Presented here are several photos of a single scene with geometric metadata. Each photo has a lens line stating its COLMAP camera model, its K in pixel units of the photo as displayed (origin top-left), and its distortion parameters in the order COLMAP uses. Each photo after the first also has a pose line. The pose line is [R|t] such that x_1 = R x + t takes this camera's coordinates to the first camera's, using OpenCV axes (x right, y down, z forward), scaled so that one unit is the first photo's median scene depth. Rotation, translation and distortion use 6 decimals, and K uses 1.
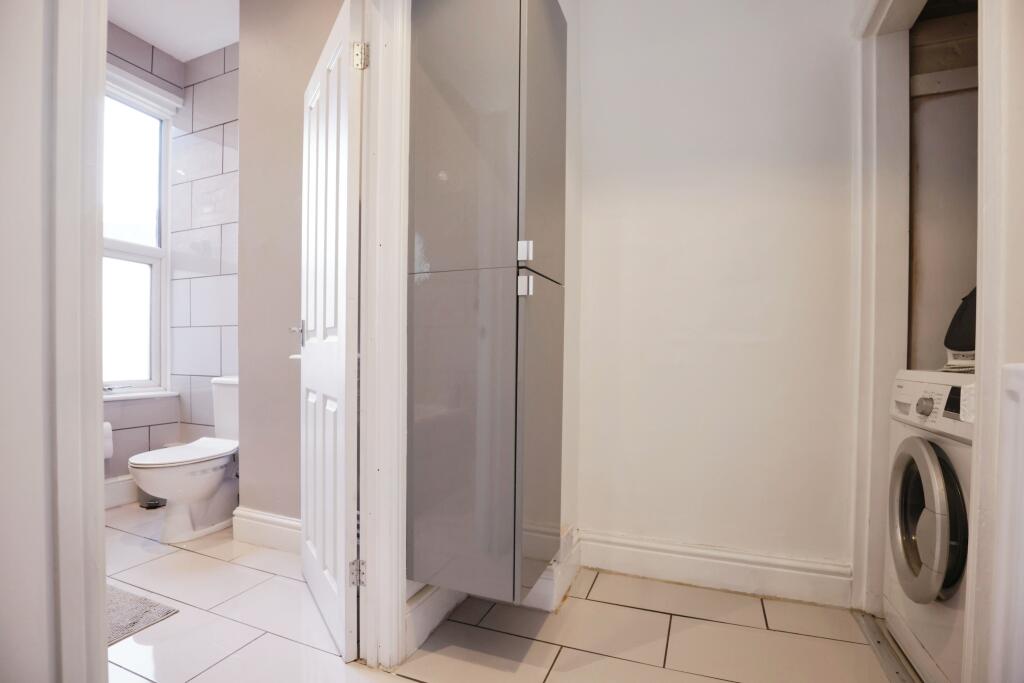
lens RADIAL K [[470.0, 0, 511.6], [0, 470.0, 360.6], [0, 0, 1]] dist [-0.032174, 0.000538]
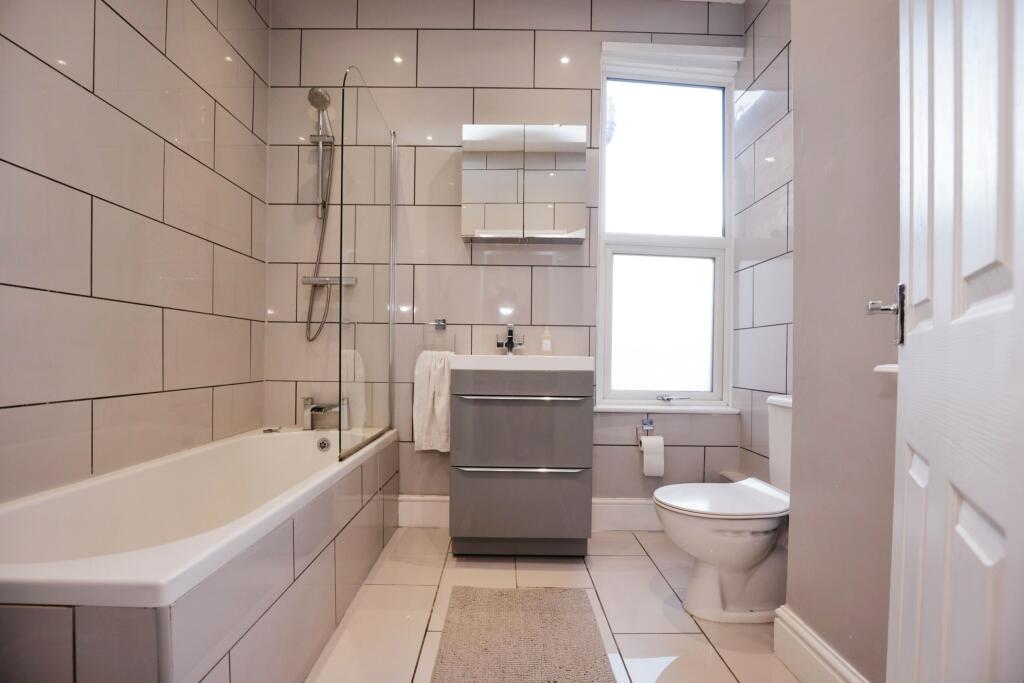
lens RADIAL K [[470.0, 0, 511.6], [0, 470.0, 360.6], [0, 0, 1]] dist [-0.032174, 0.000538]
pose [[0.386875, 0.006139, -0.922112, -0.134571], [-0.027635, 0.999606, -0.004939, -0.002512], [0.921718, 0.027393, 0.386892, 0.348127]]
